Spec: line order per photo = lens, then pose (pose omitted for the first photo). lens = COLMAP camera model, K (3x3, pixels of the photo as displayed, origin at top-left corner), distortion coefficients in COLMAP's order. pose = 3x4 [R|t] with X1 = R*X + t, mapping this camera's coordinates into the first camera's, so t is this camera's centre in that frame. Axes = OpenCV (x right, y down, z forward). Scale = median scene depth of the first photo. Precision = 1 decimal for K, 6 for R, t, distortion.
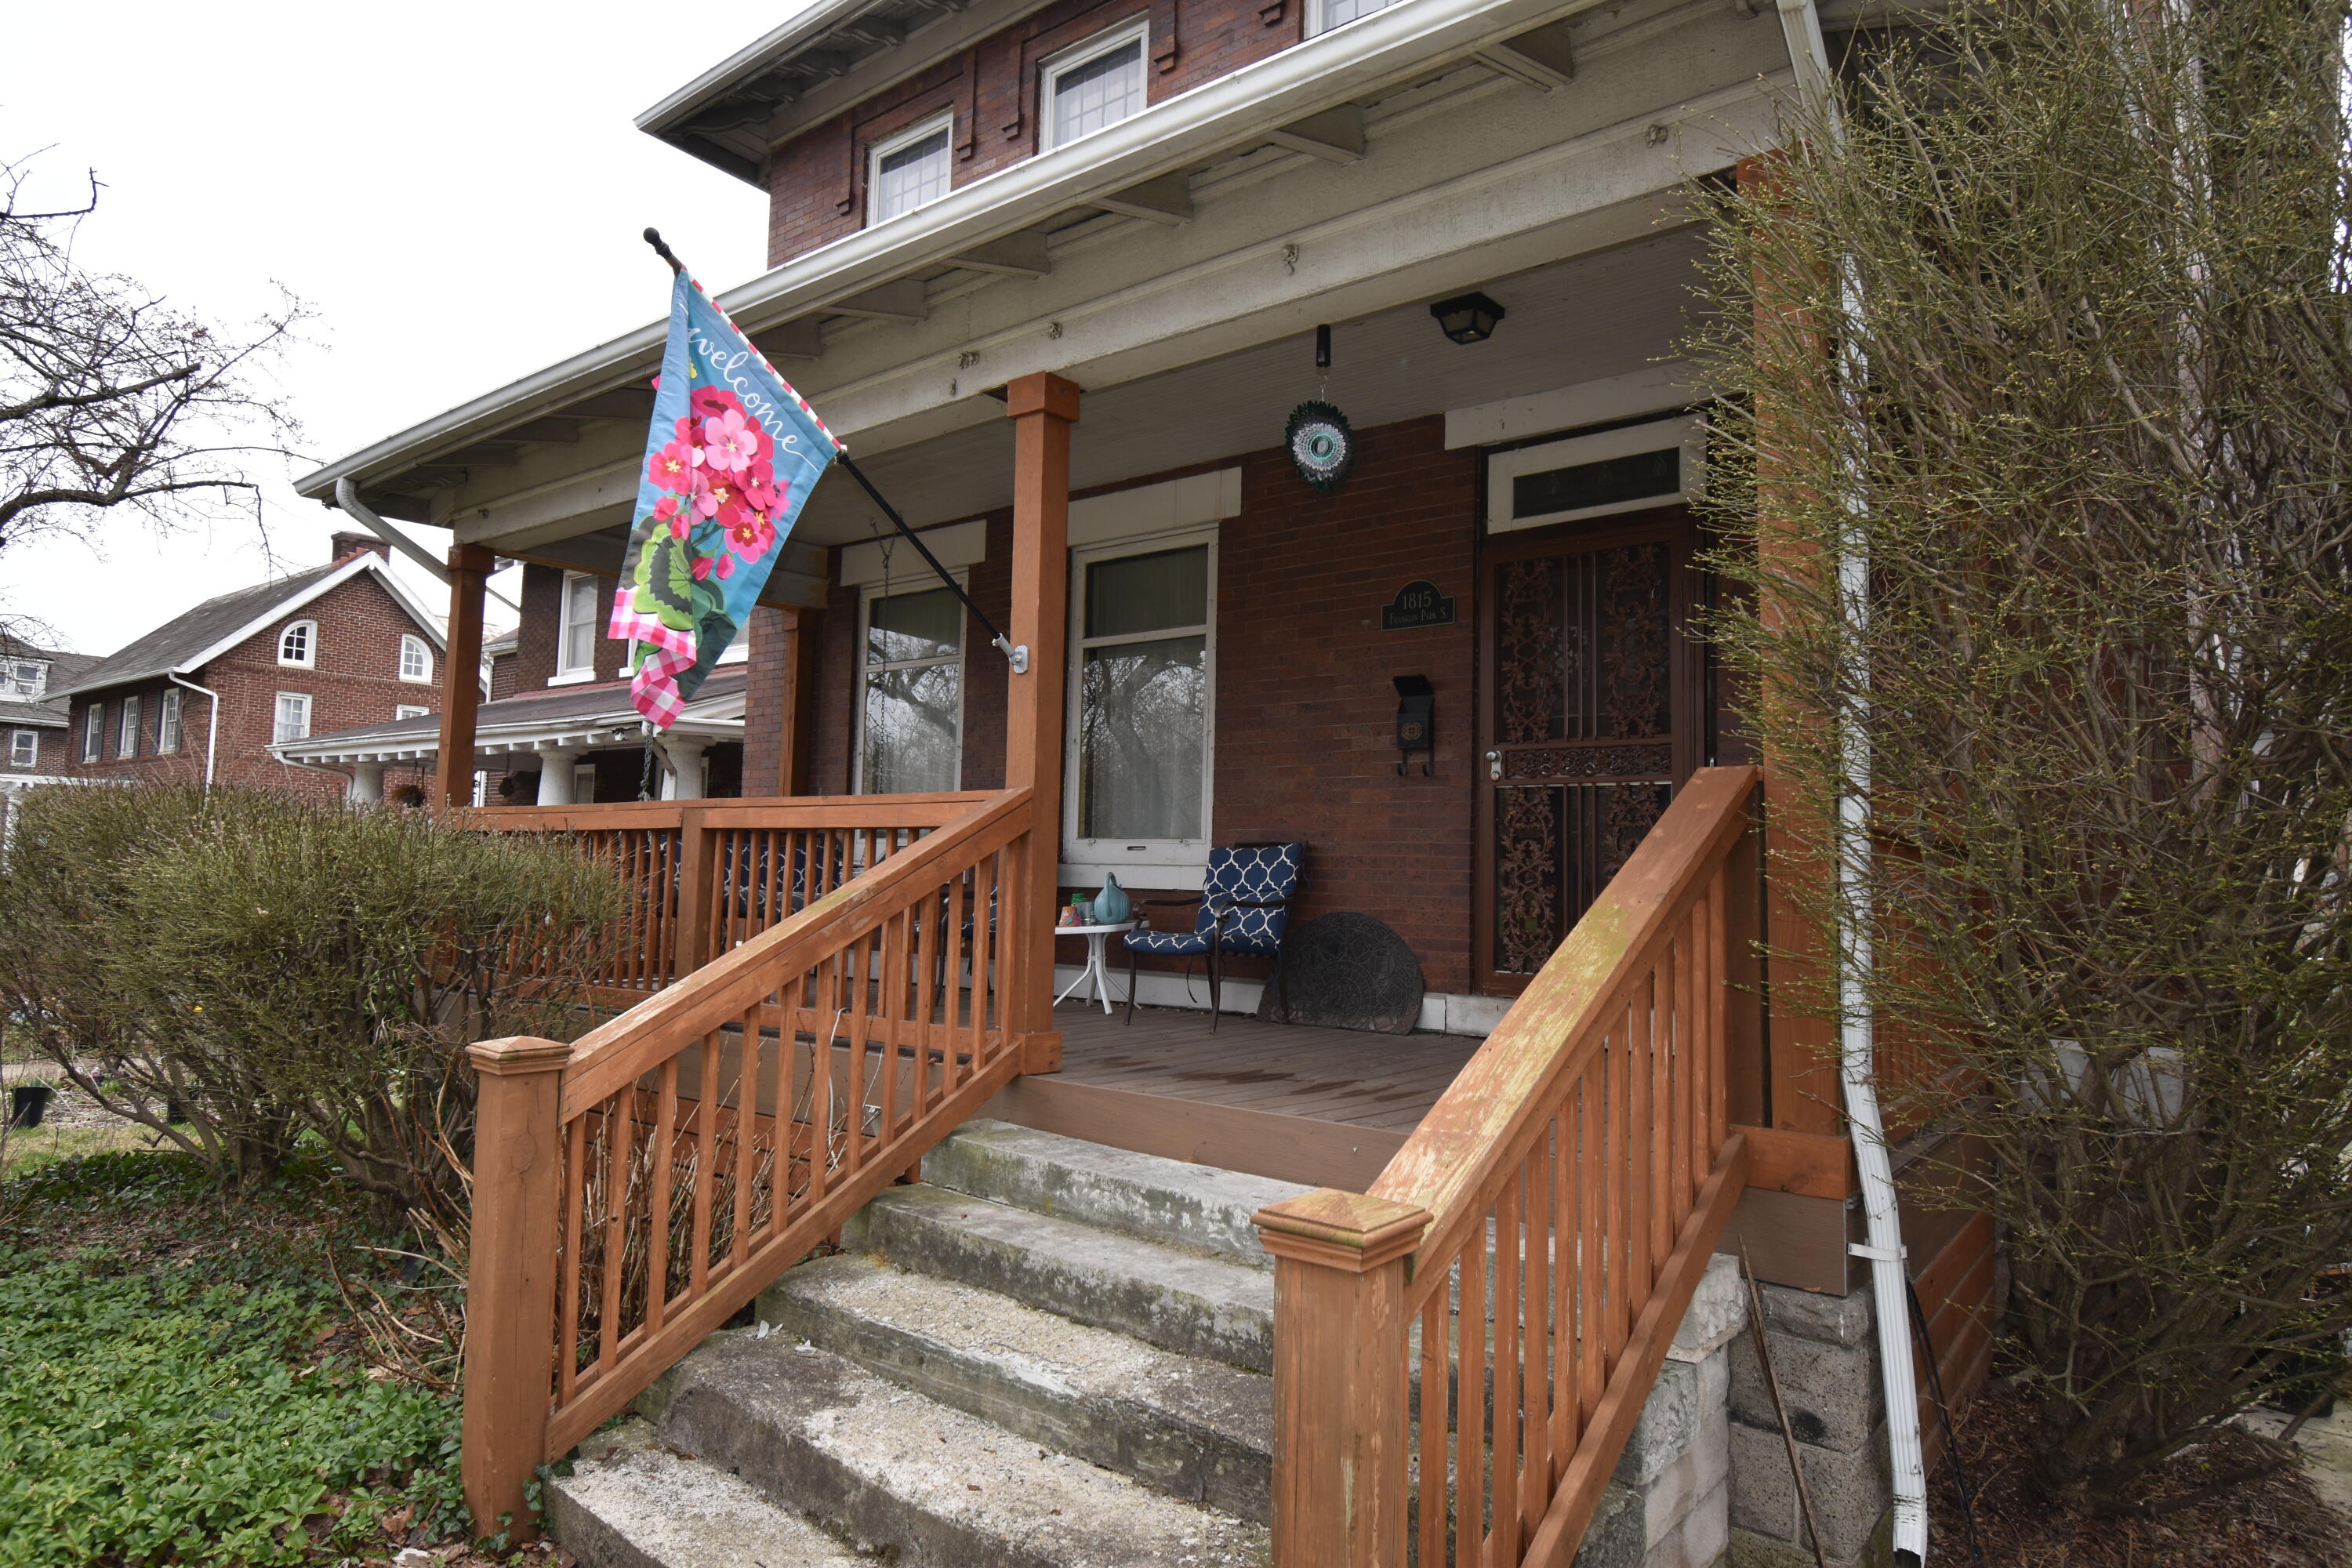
lens RADIAL K [[1366.9, 0, 1187.8], [0, 1366.9, 788.4], [0, 0, 1]] dist [-0.005564, -0.002278]
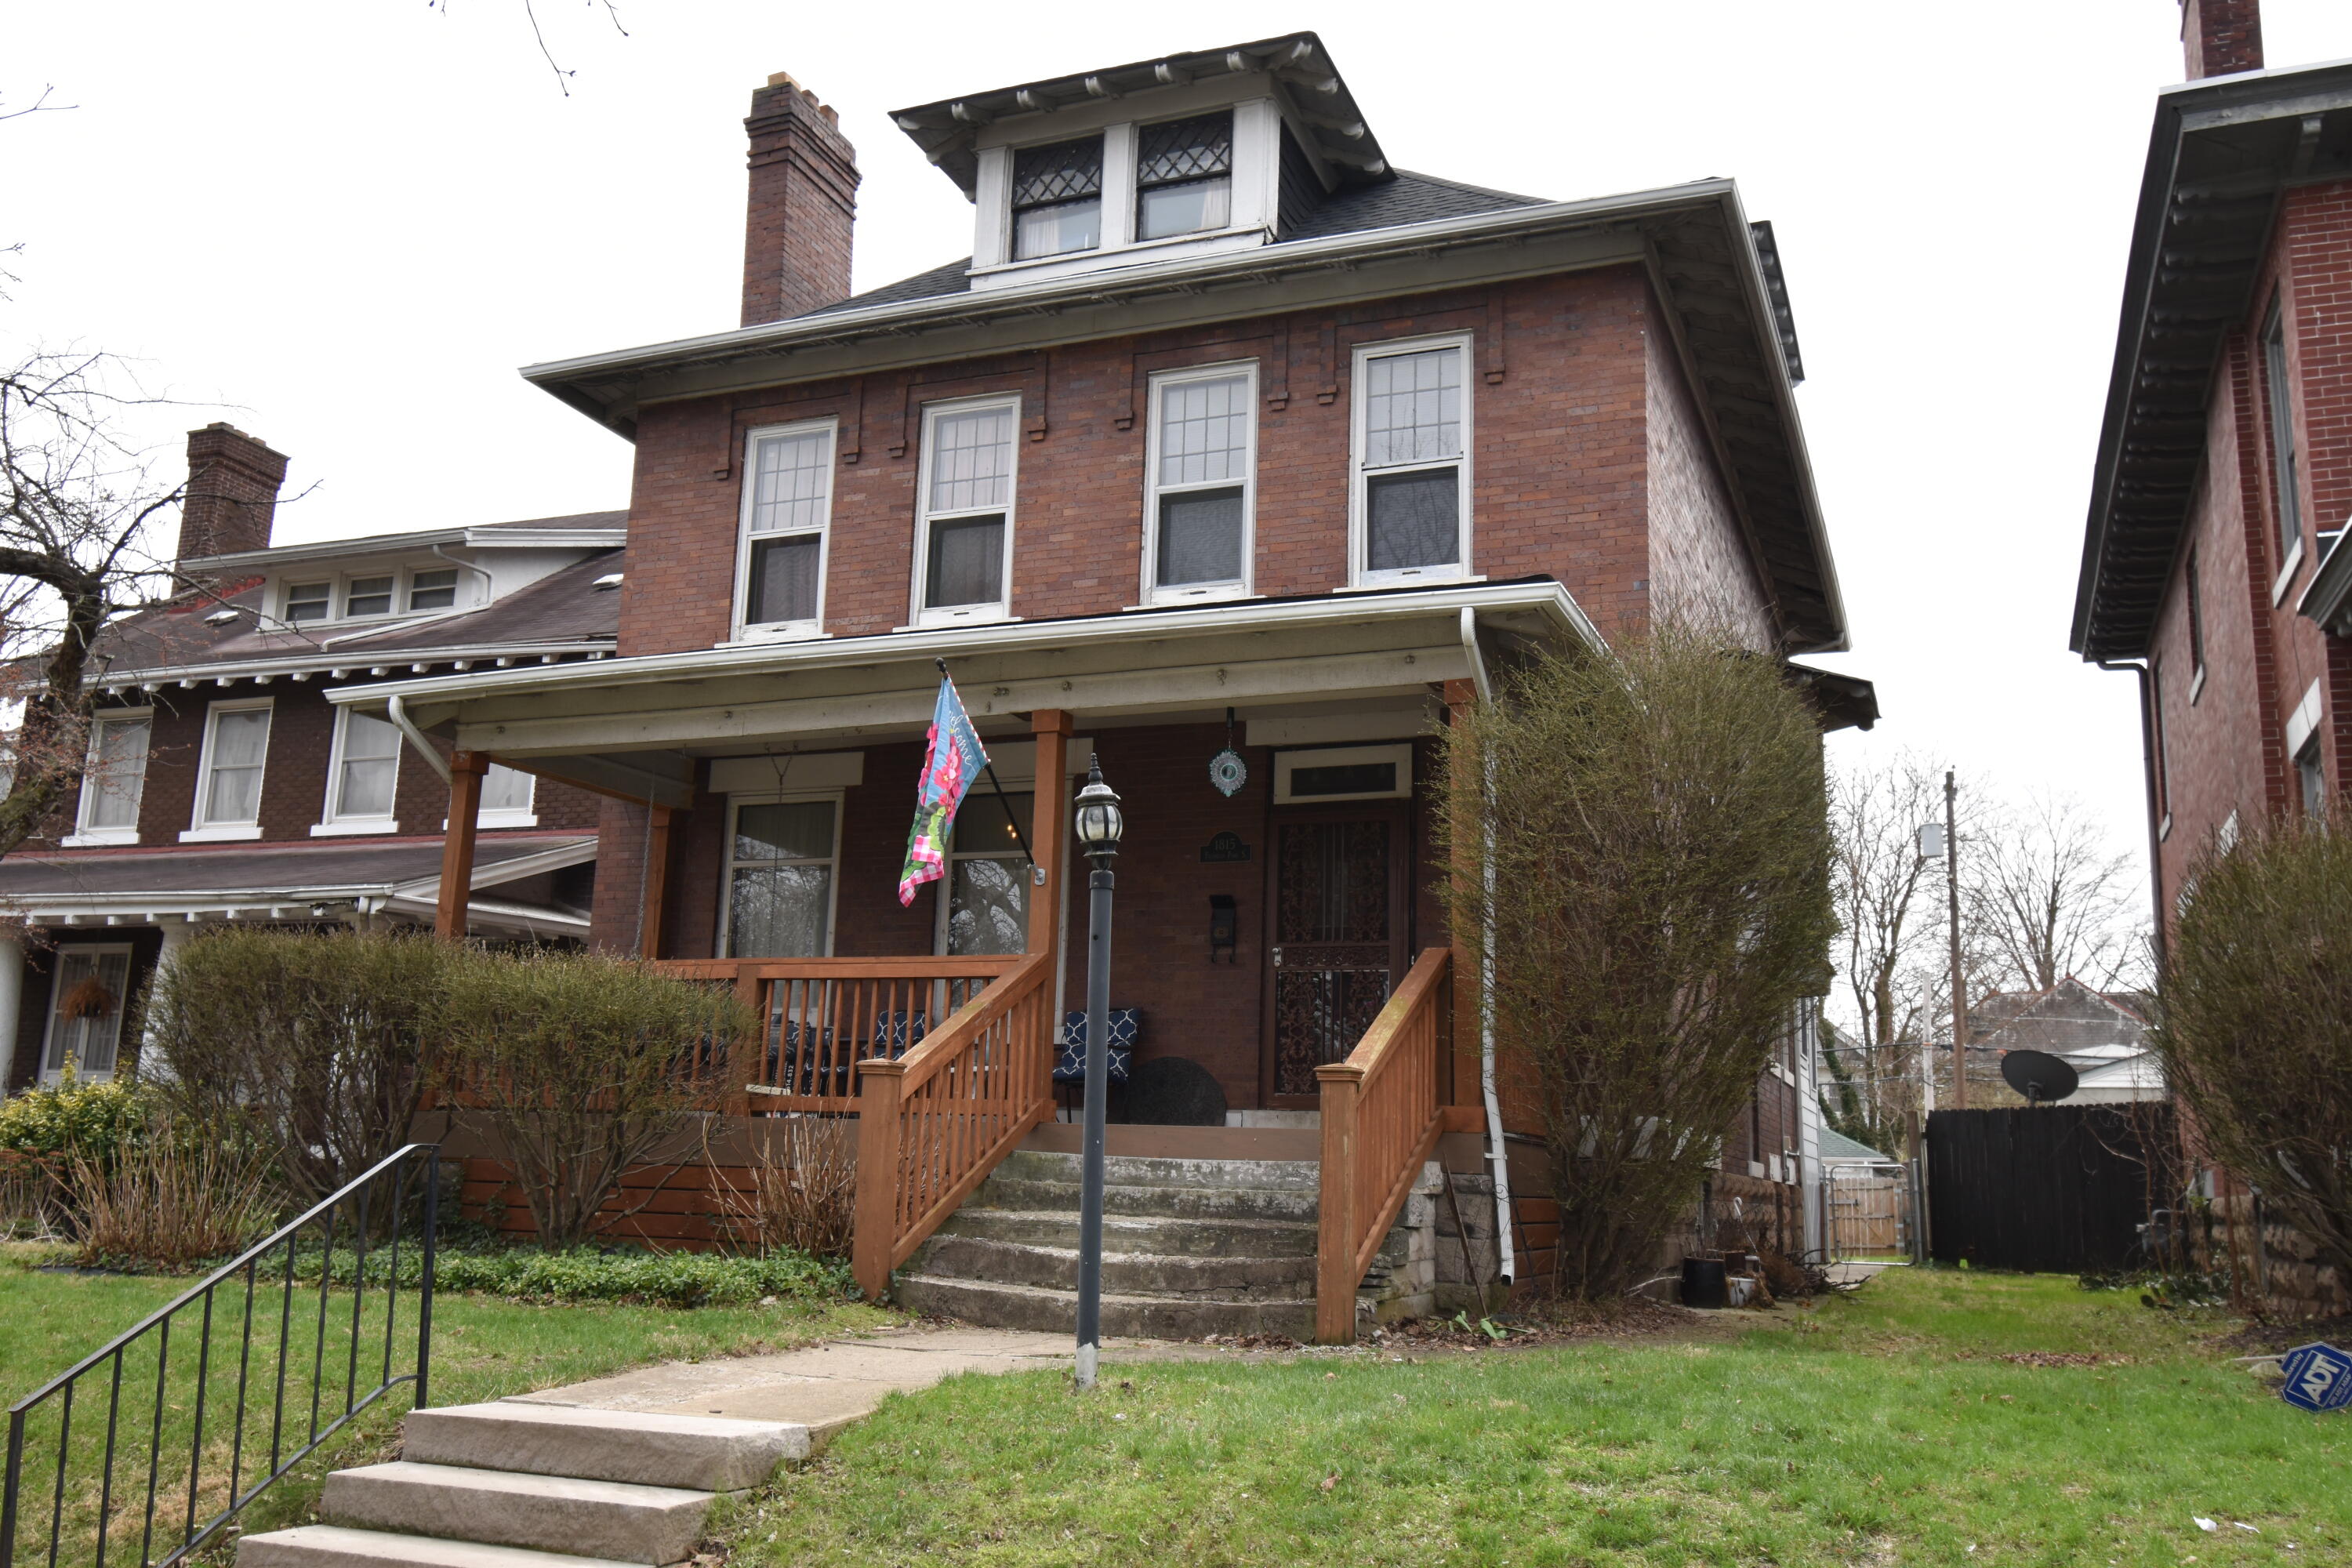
lens RADIAL K [[1971.7, 0, 1174.4], [0, 1971.7, 790.2], [0, 0, 1]] dist [-0.002406, -0.008657]
pose [[0.959064, 0.062518, 0.276203, -0.547862], [-0.027635, 0.991334, -0.128428, 0.091615], [-0.281838, 0.115538, 0.952480, -1.175852]]
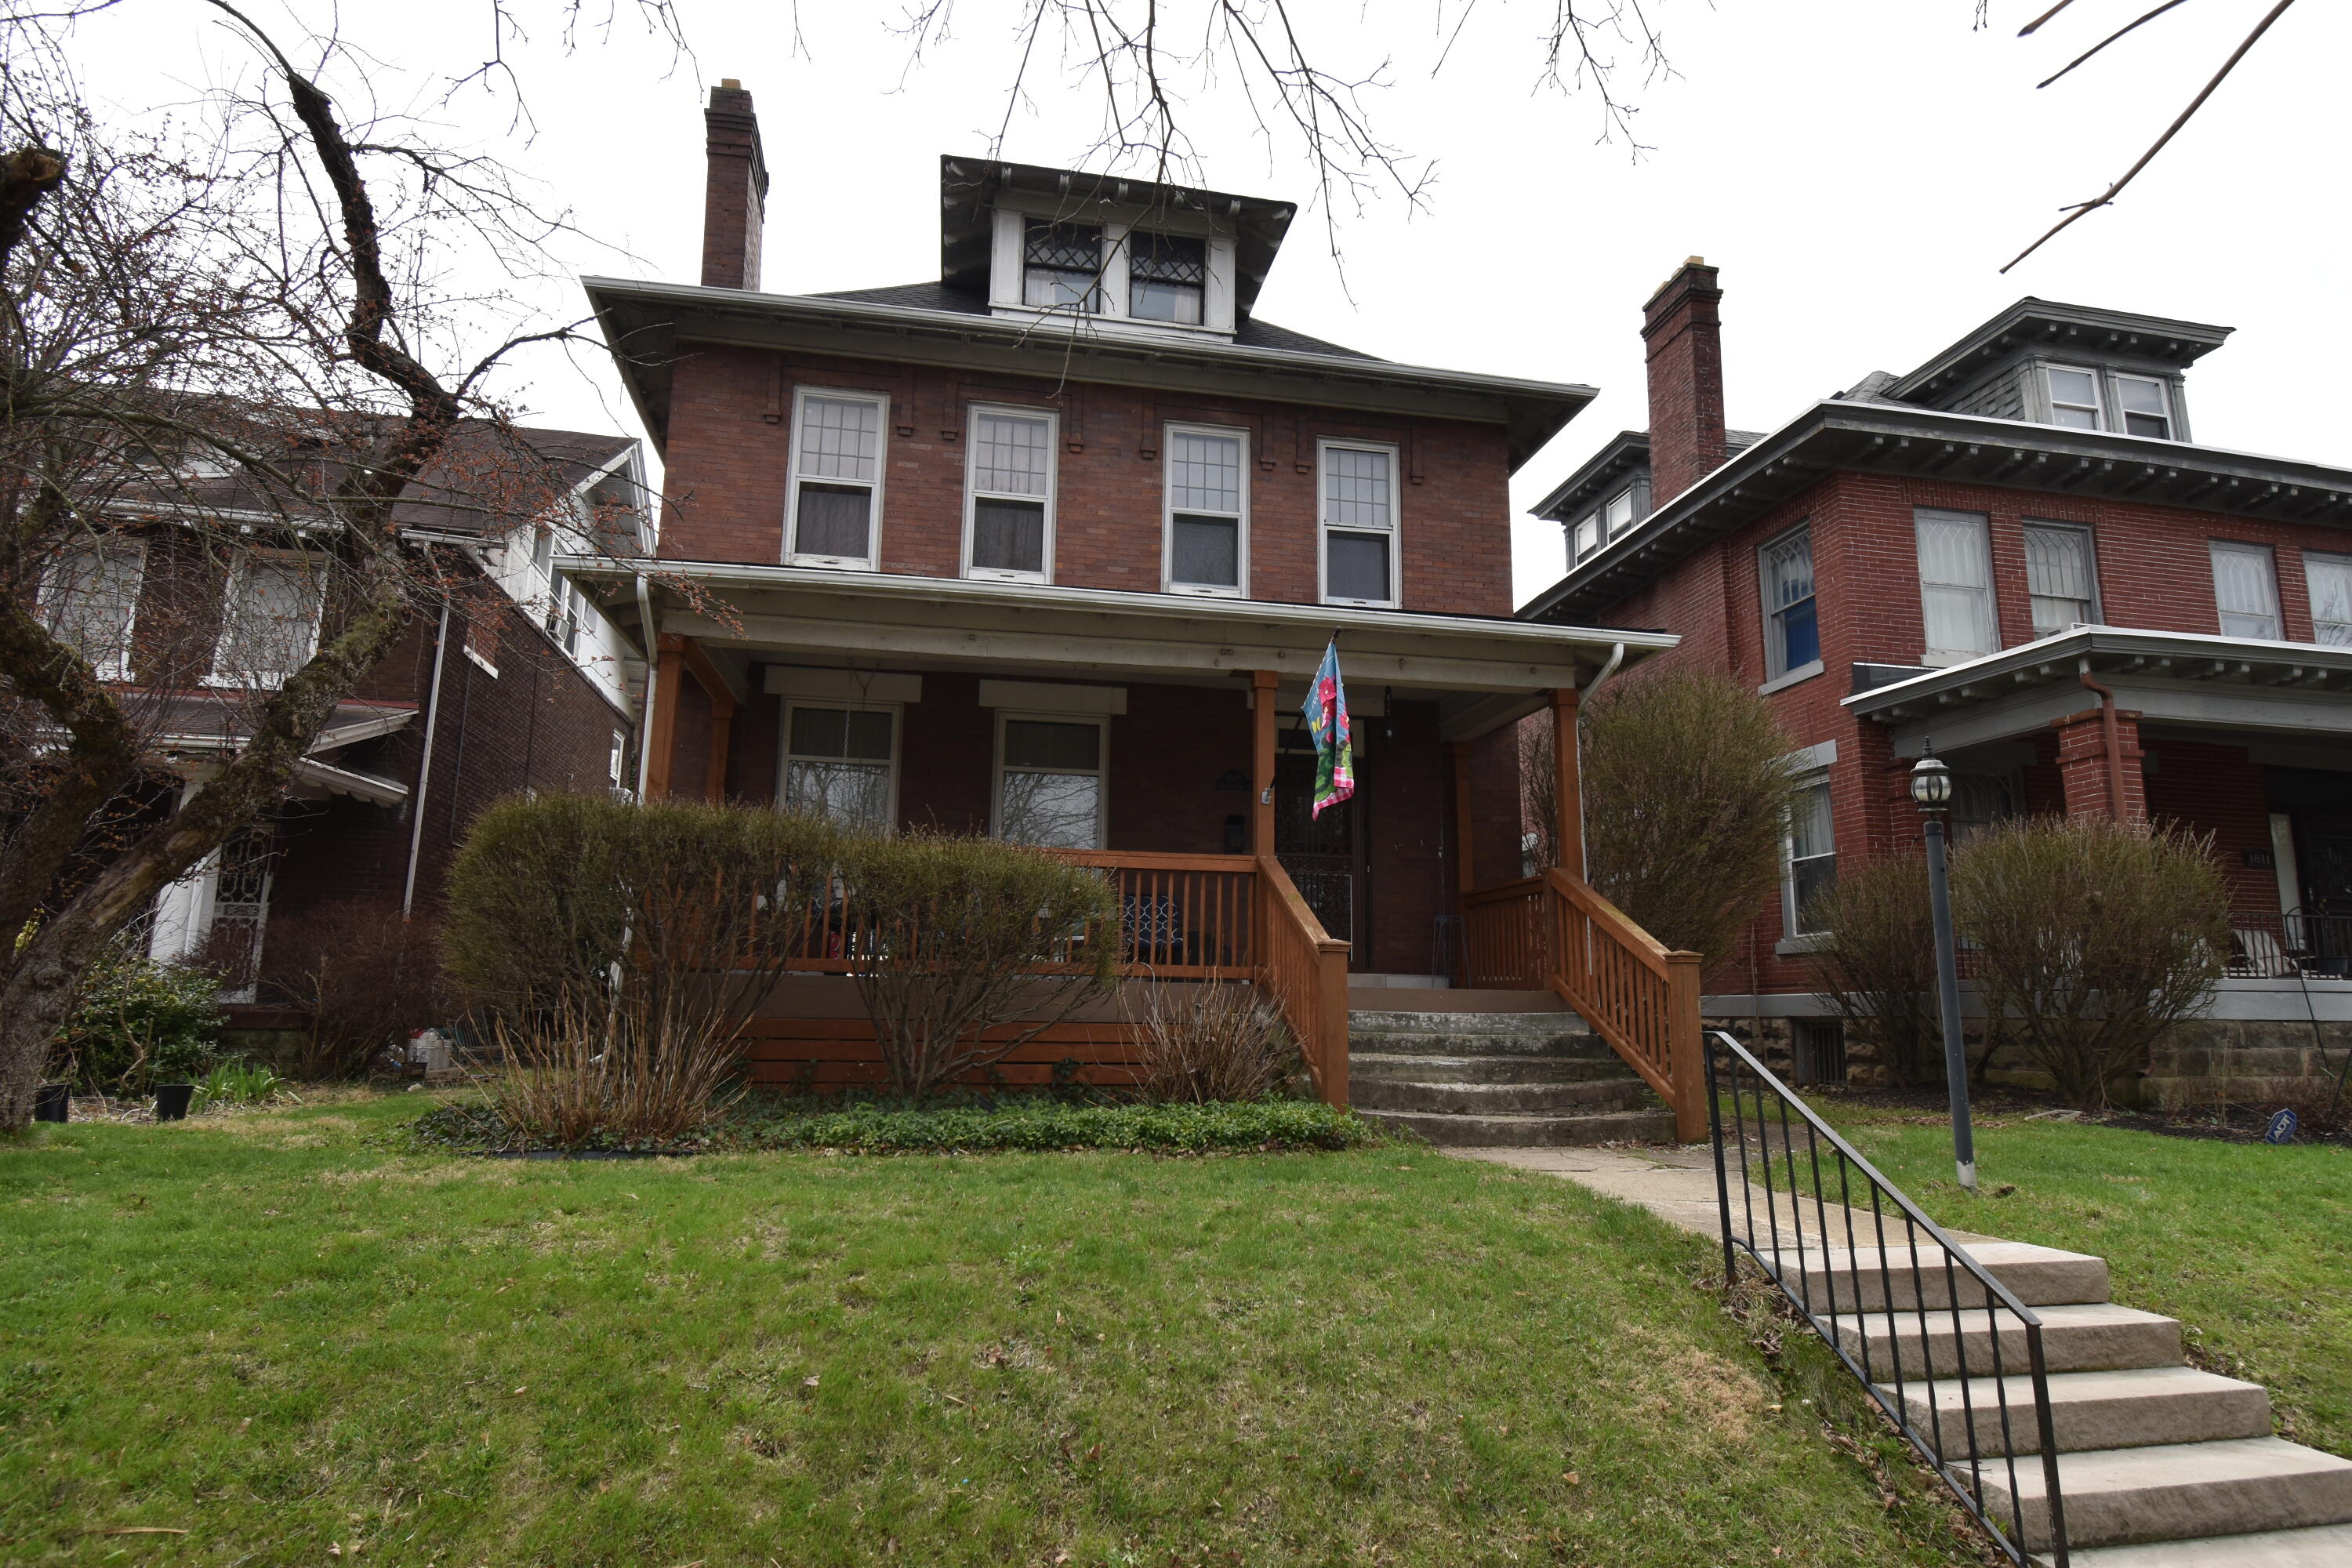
lens RADIAL K [[1315.3, 0, 1180.6], [0, 1315.3, 771.6], [0, 0, 1]] dist [-0.007279, -0.001363]
pose [[0.654273, 0.122162, 0.746327, -1.539725], [-0.052608, 0.991828, -0.116227, 0.100270], [-0.754427, 0.036782, 0.655353, -0.281597]]
